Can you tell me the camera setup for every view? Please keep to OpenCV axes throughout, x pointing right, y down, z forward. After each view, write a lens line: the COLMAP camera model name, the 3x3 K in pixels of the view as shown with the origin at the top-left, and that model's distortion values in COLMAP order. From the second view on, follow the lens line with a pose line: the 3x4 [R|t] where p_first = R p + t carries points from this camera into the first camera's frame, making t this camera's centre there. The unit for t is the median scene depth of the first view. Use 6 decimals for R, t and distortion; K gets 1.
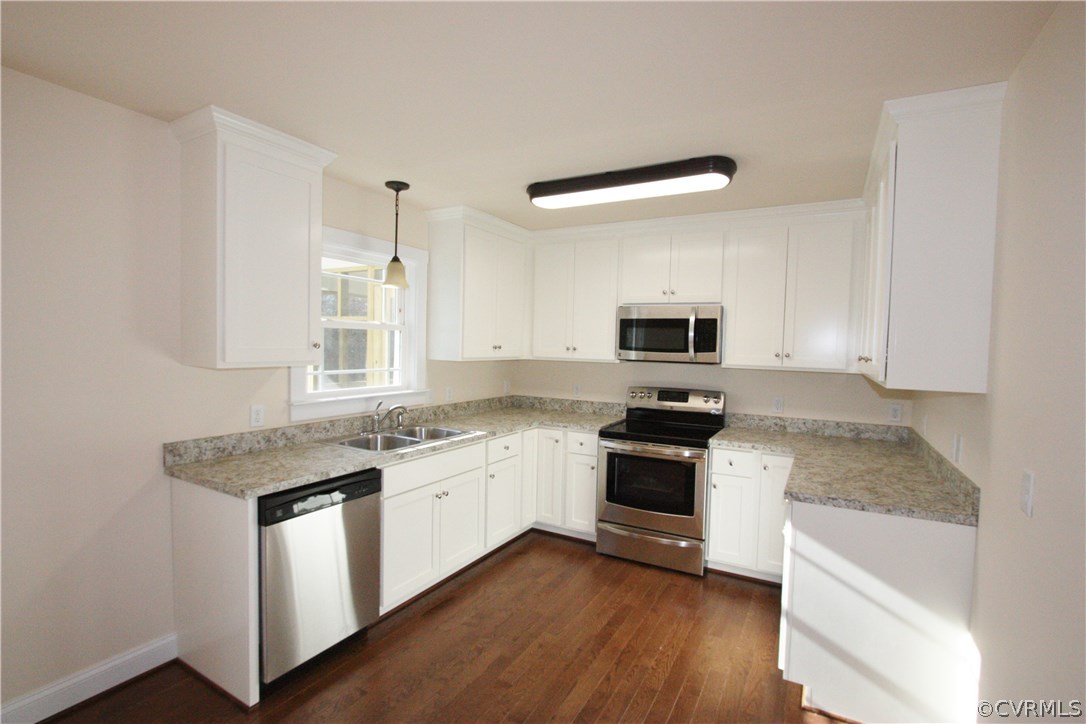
lens RADIAL K [[502.6, 0, 547.5], [0, 502.6, 367.8], [0, 0, 1]] dist [-0.026313, 0.004629]
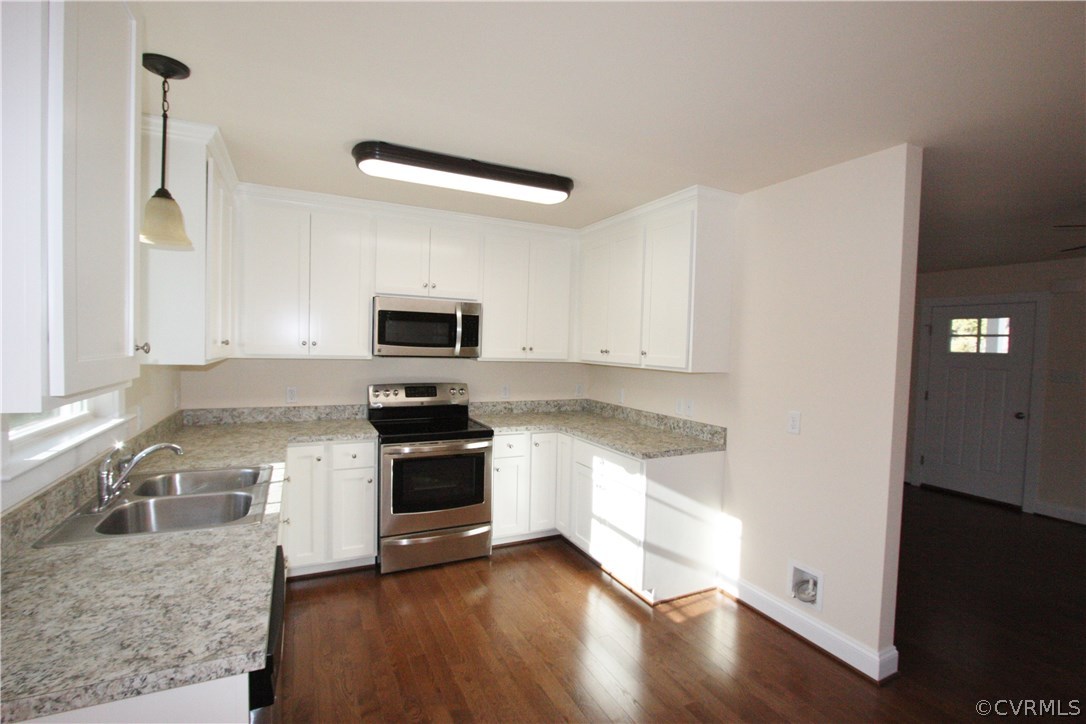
lens RADIAL K [[502.6, 0, 548.9], [0, 502.6, 367.6], [0, 0, 1]] dist [-0.026313, 0.004629]
pose [[0.563530, -0.044444, 0.824899, -0.479729], [0.022843, 0.999008, 0.038220, -0.024938], [-0.825779, -0.002695, 0.563987, 0.278500]]
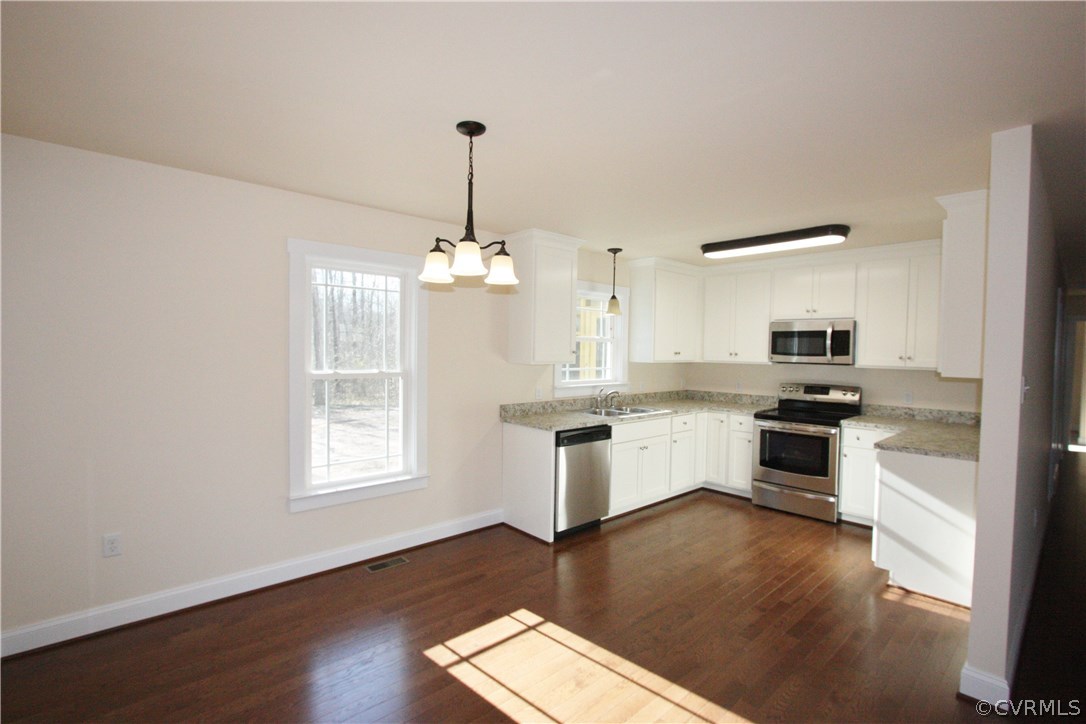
lens RADIAL K [[502.6, 0, 548.0], [0, 502.6, 367.8], [0, 0, 1]] dist [-0.026313, 0.004629]
pose [[0.949856, 0.002471, -0.312678, -0.005756], [-0.007387, 0.999867, -0.014537, 0.025853], [0.312601, 0.016118, 0.949748, -0.498154]]
